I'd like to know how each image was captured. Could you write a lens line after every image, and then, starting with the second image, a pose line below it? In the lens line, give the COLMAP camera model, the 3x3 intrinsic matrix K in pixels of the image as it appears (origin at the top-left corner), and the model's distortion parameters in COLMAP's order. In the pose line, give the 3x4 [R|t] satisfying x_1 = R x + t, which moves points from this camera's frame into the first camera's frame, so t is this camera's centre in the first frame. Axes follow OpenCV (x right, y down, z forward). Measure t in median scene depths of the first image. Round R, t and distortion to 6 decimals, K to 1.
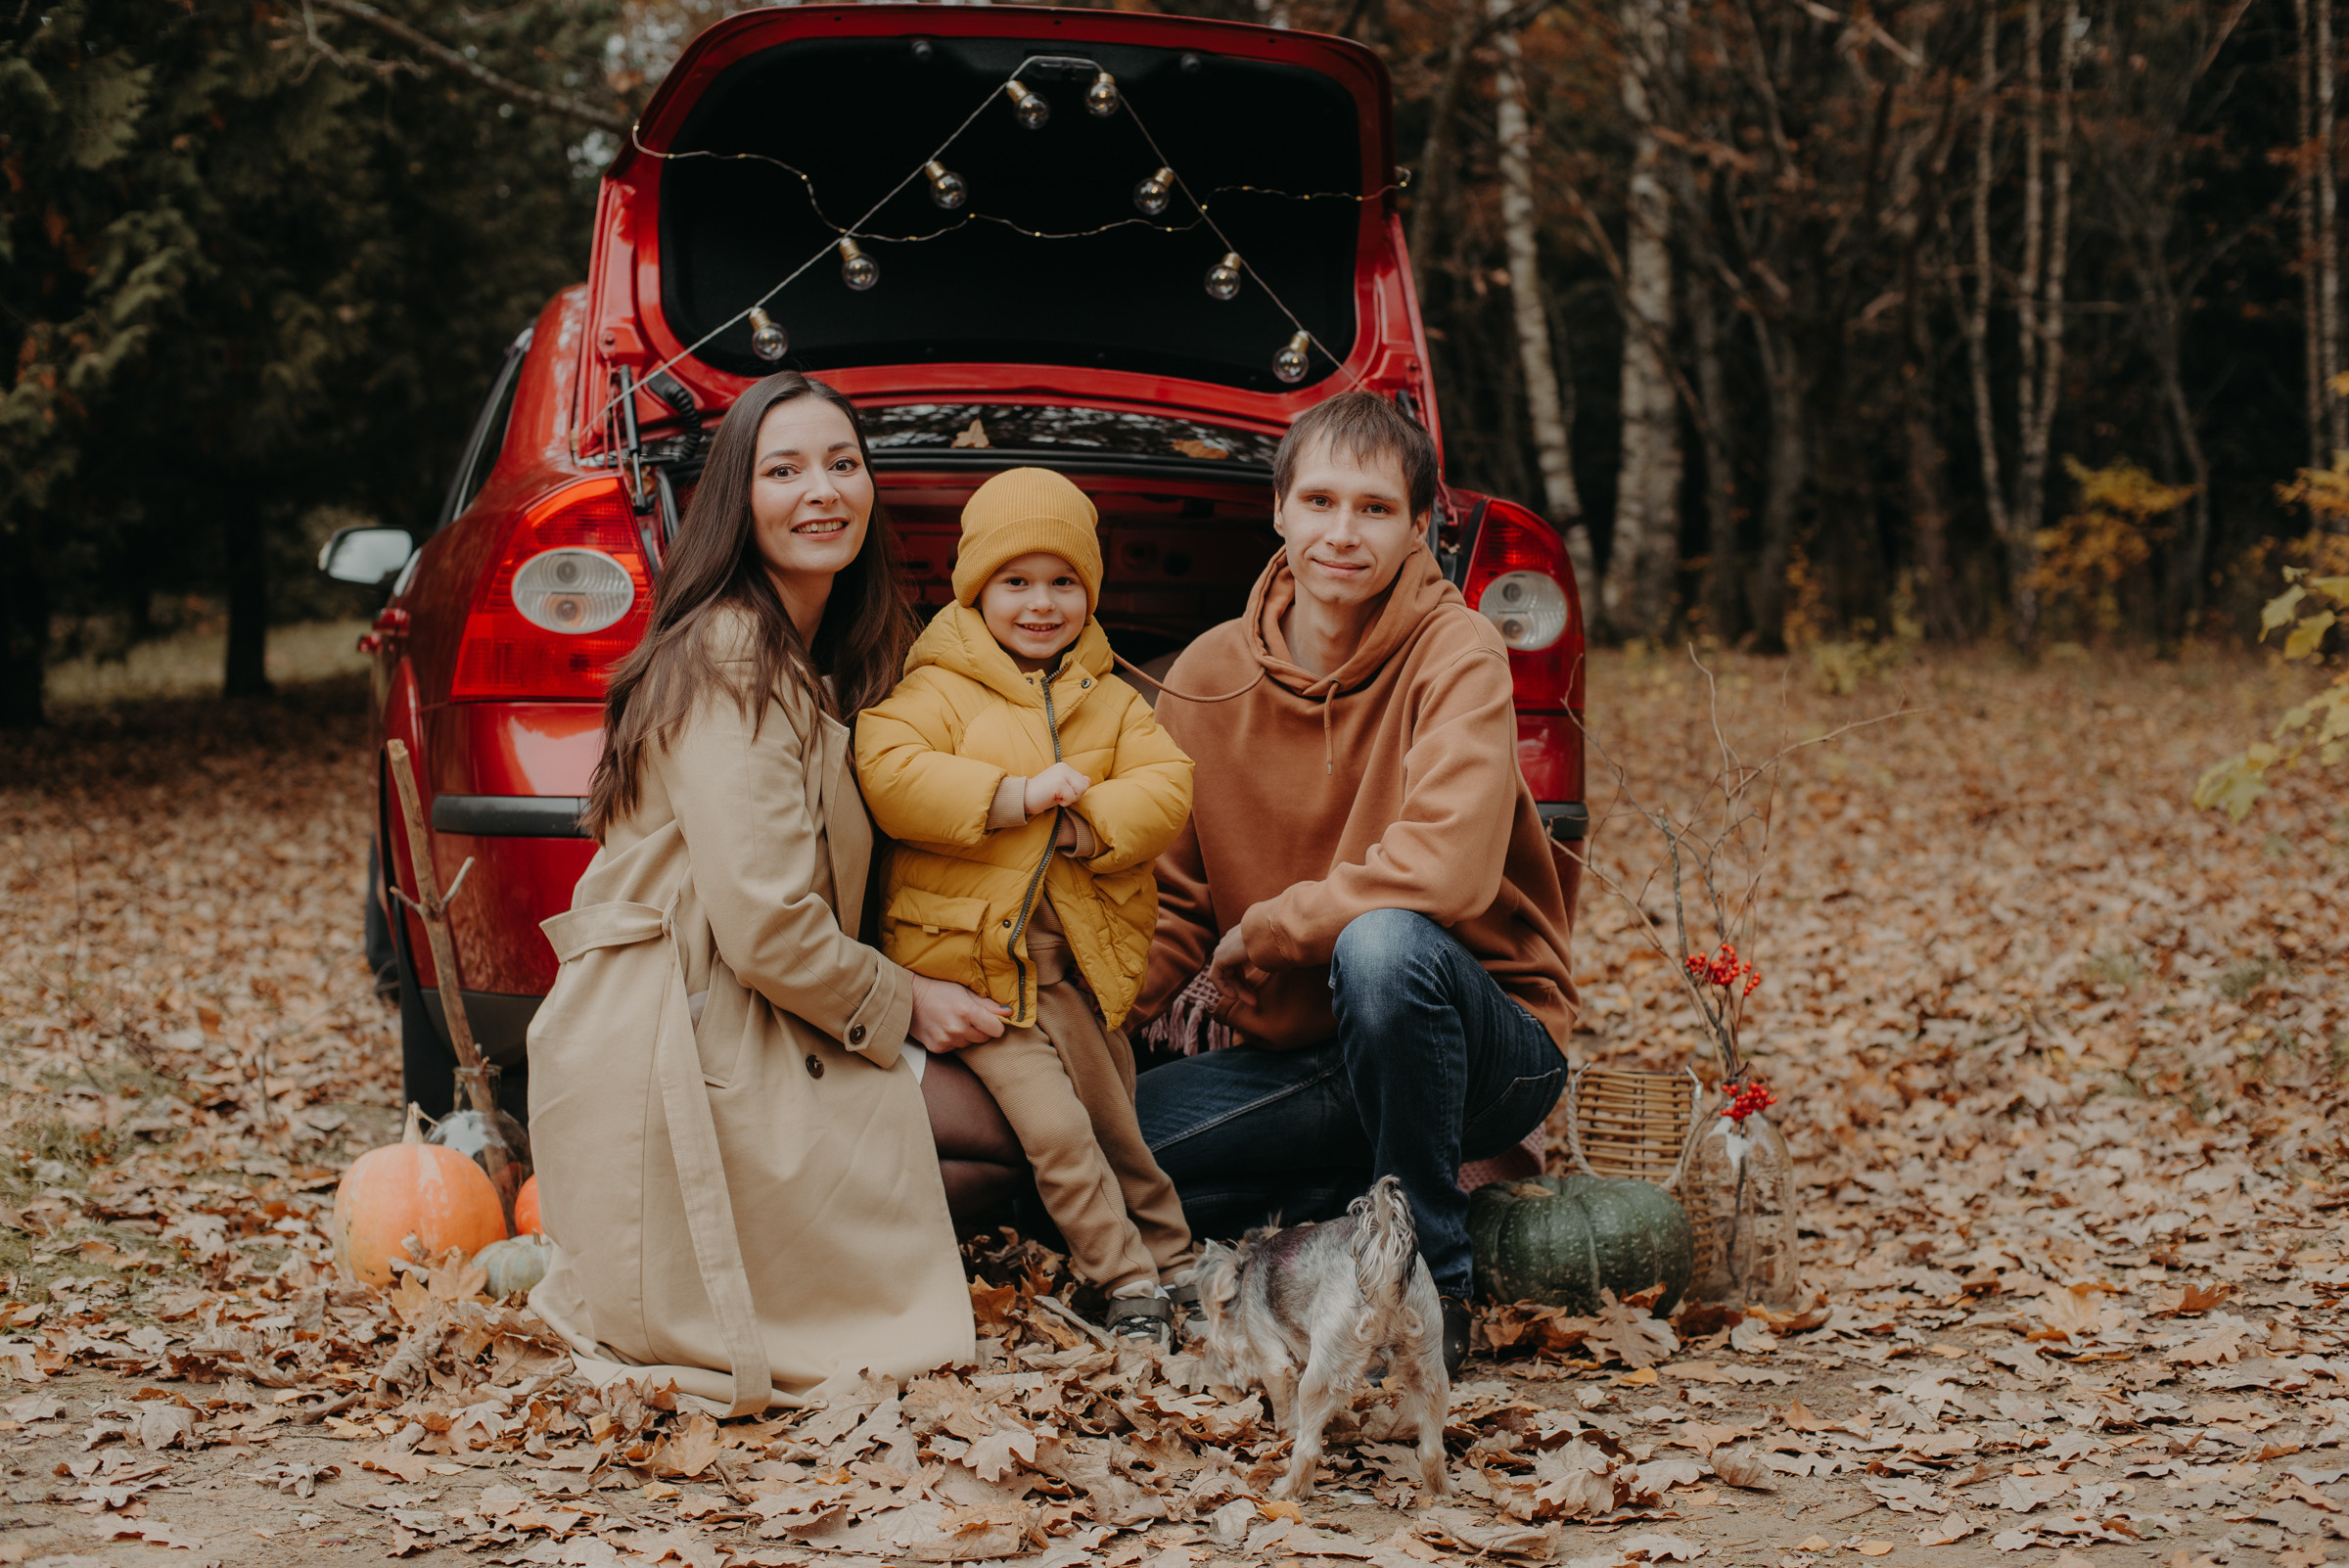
lens RADIAL K [[3429.4, 0, 1174.5], [0, 3429.4, 784.0], [0, 0, 1]] dist [-0.107969, 0.069430]
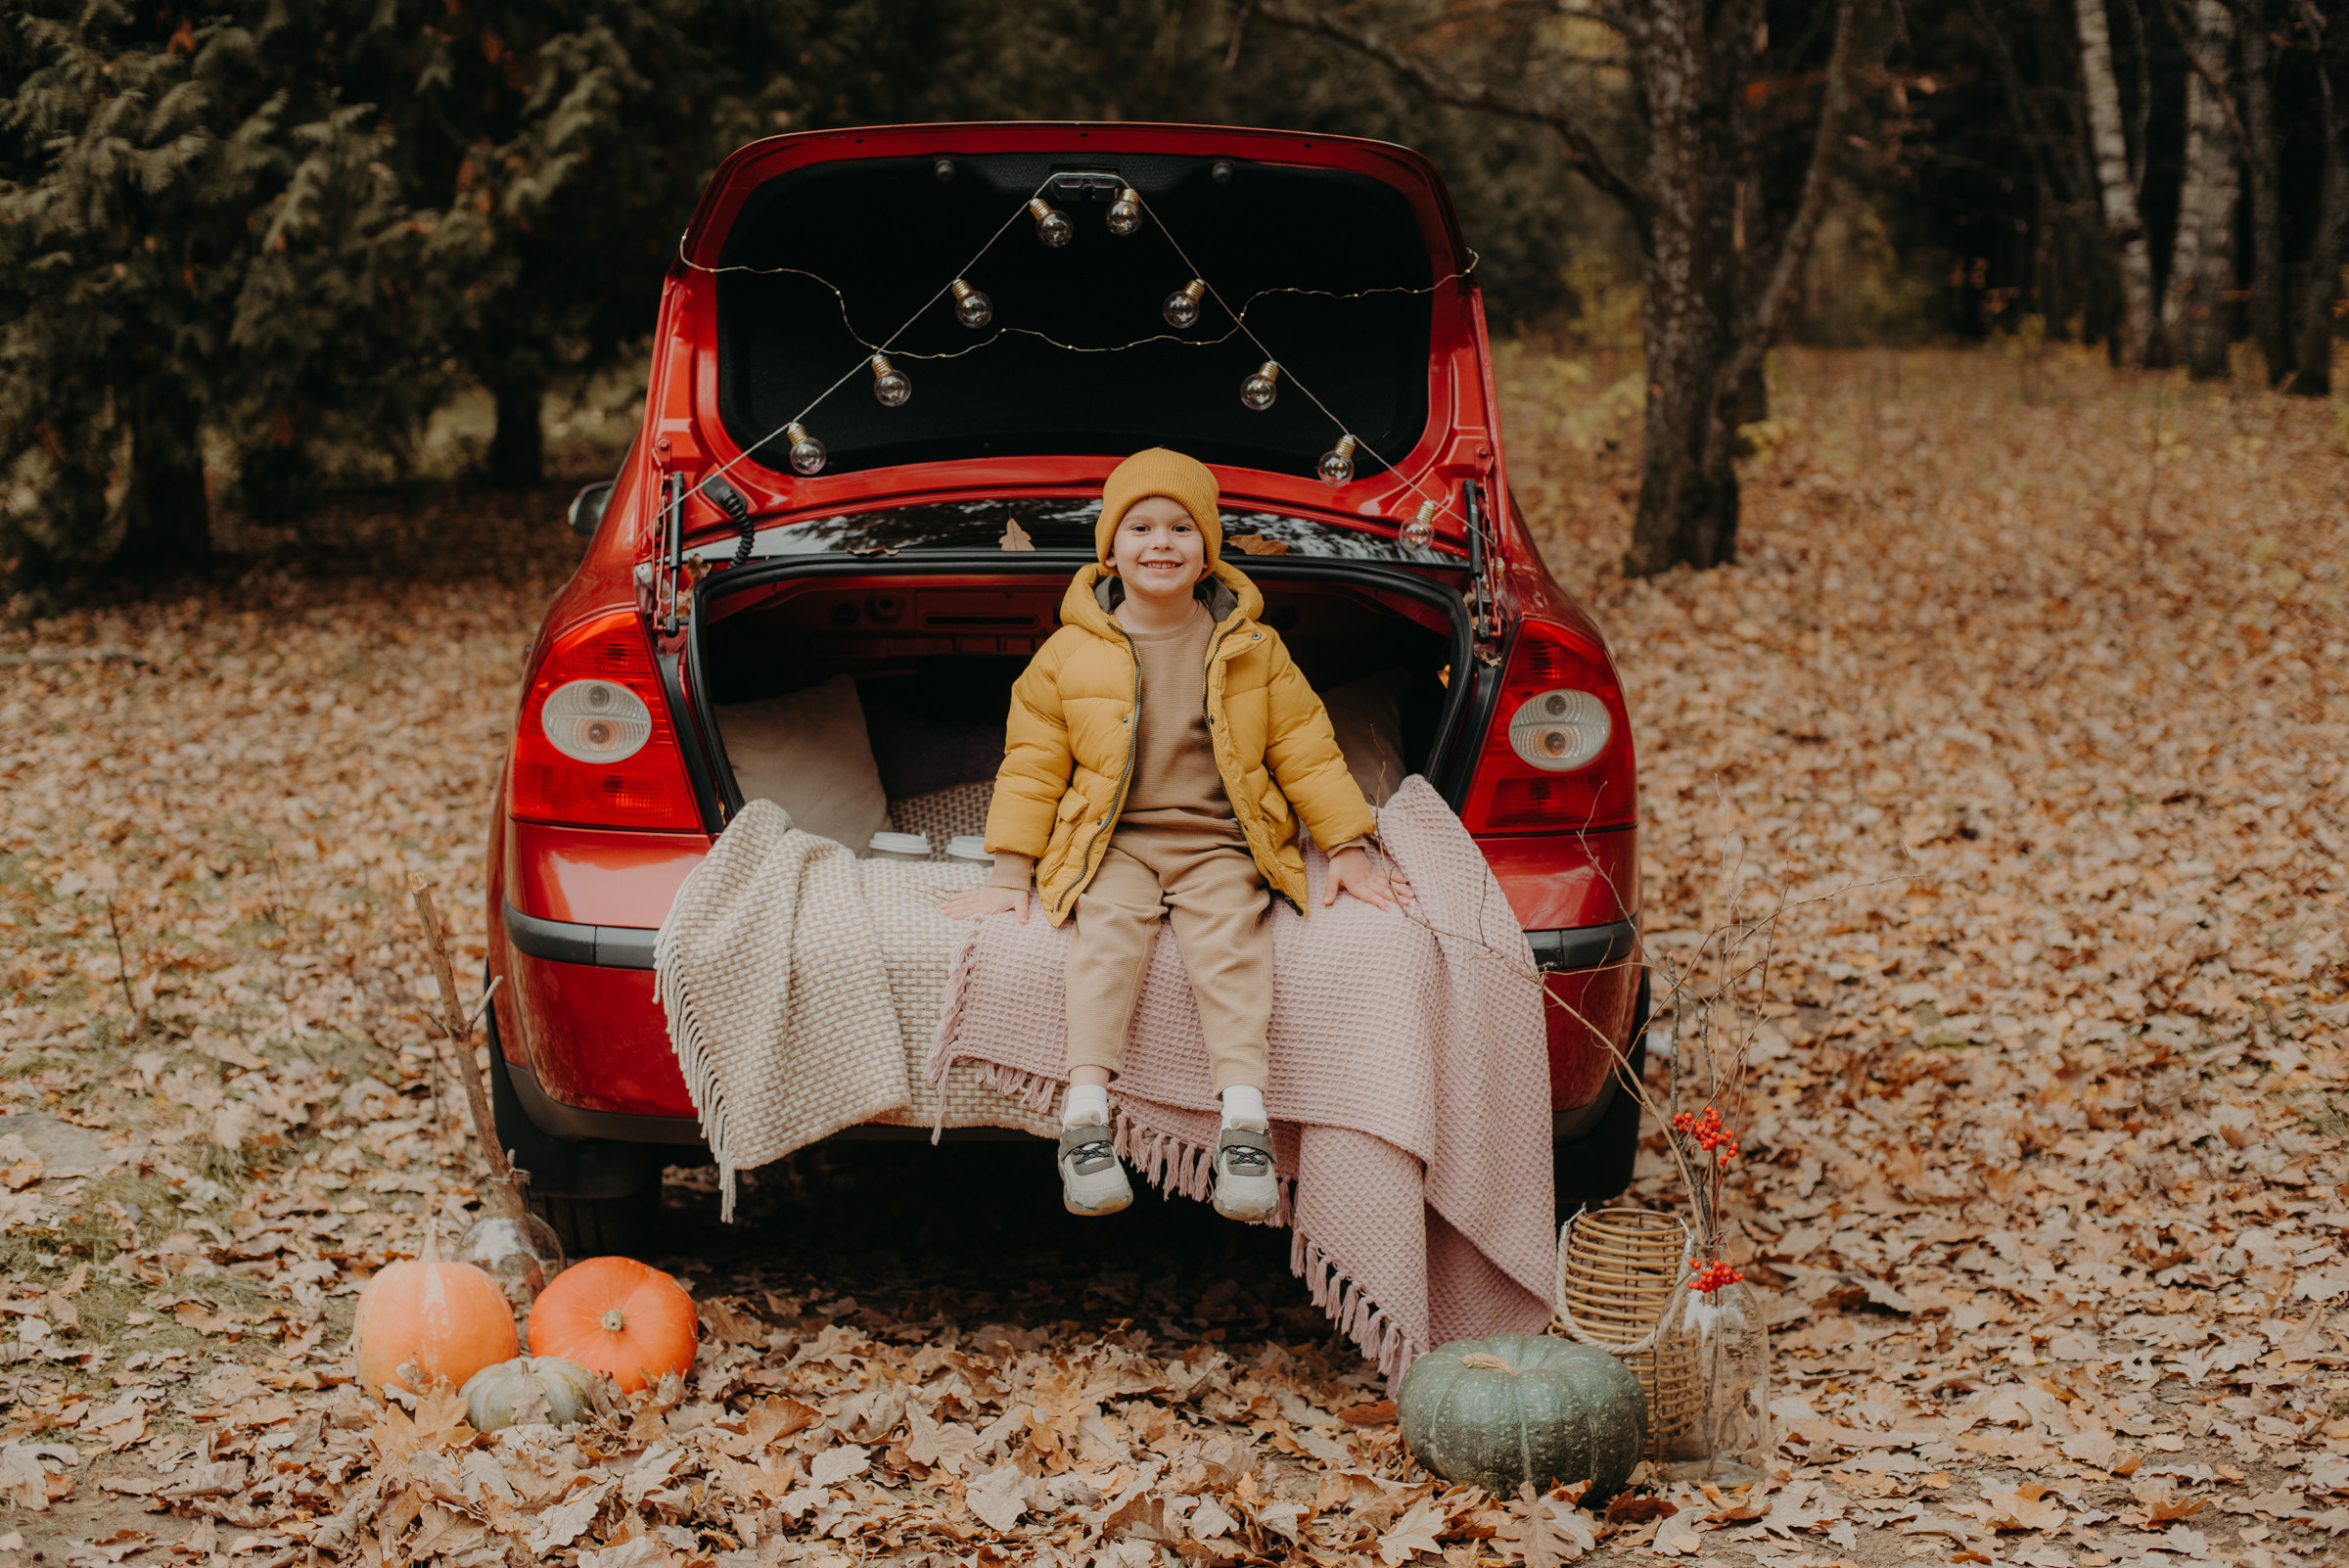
lens RADIAL K [[3425.3, 0, 1174.5], [0, 3425.3, 784.0], [0, 0, 1]] dist [-0.106267, 0.080785]
pose [[0.984914, 0.023317, -0.171468, 0.159913], [-0.006495, 0.995163, 0.098018, -0.128790], [0.172924, -0.095426, 0.980302, 0.016548]]
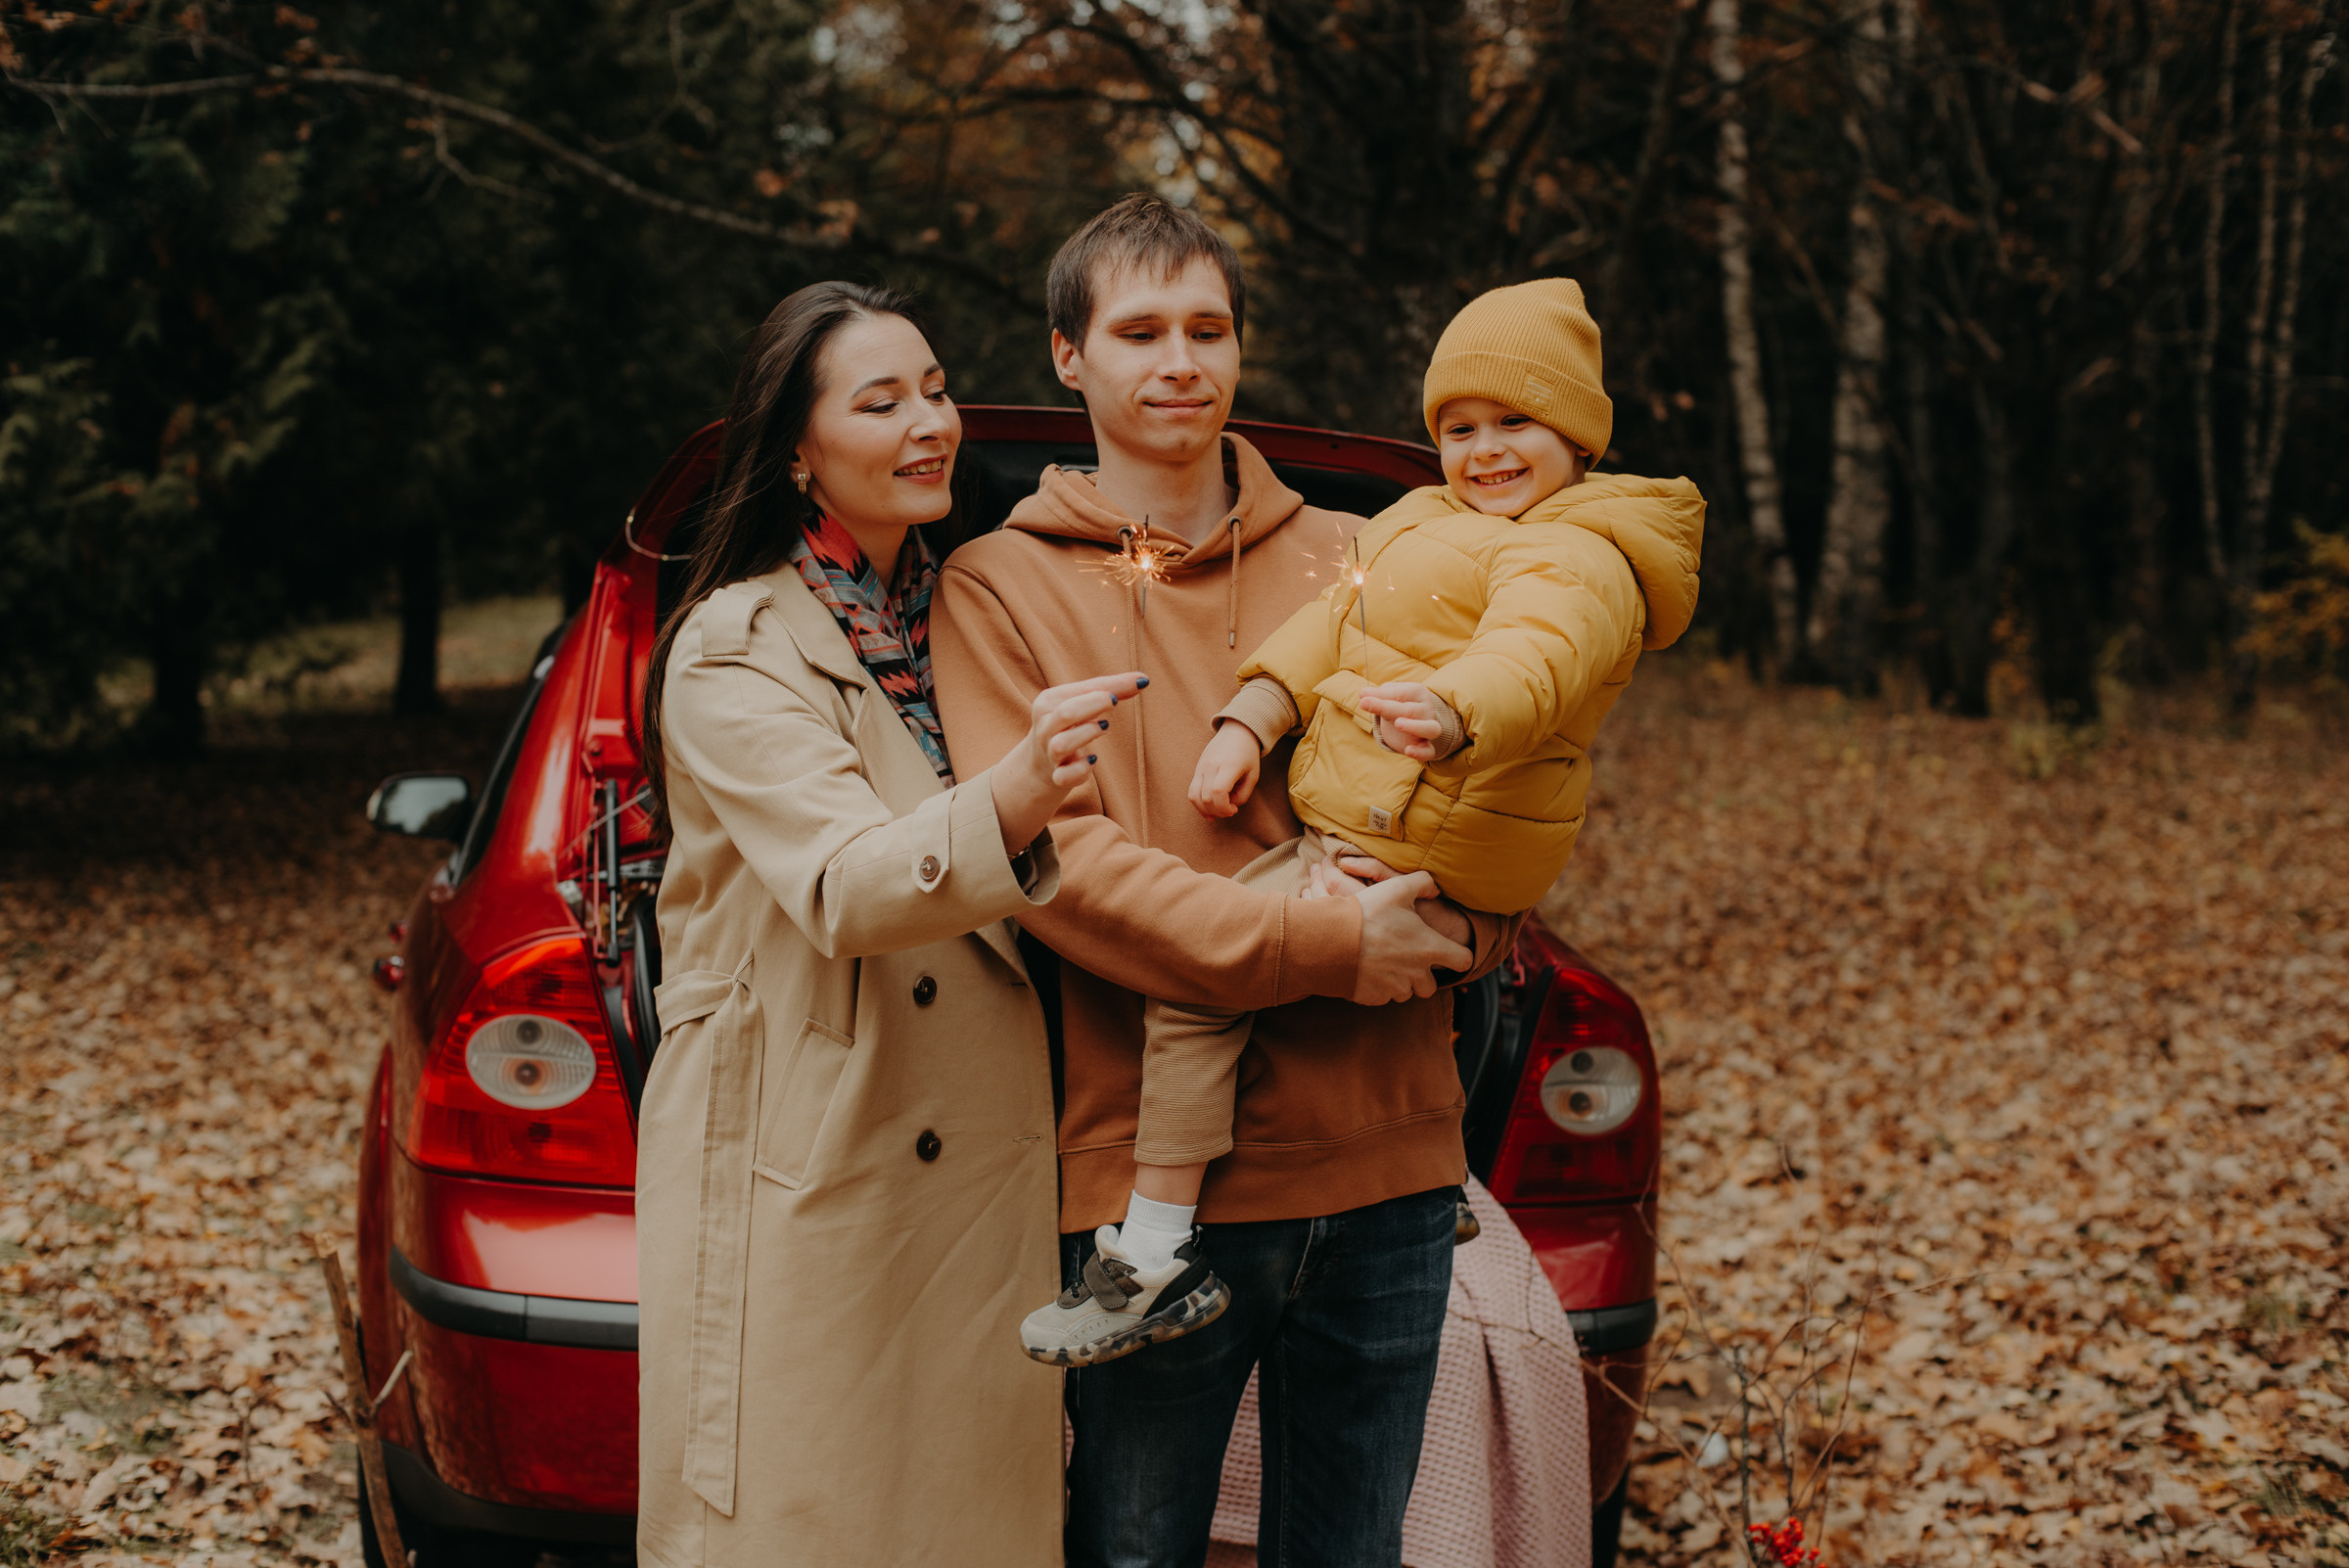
lens RADIAL K [[3439.6, 0, 1159.3], [0, 3439.6, 768.2], [0, 0, 1]] dist [-0.134046, 0.222423]
pose [[0.997263, 0.036603, -0.064234, 0.042758], [-0.036241, 0.999320, 0.006782, -0.135219], [0.064438, -0.004436, 0.997912, 0.095432]]
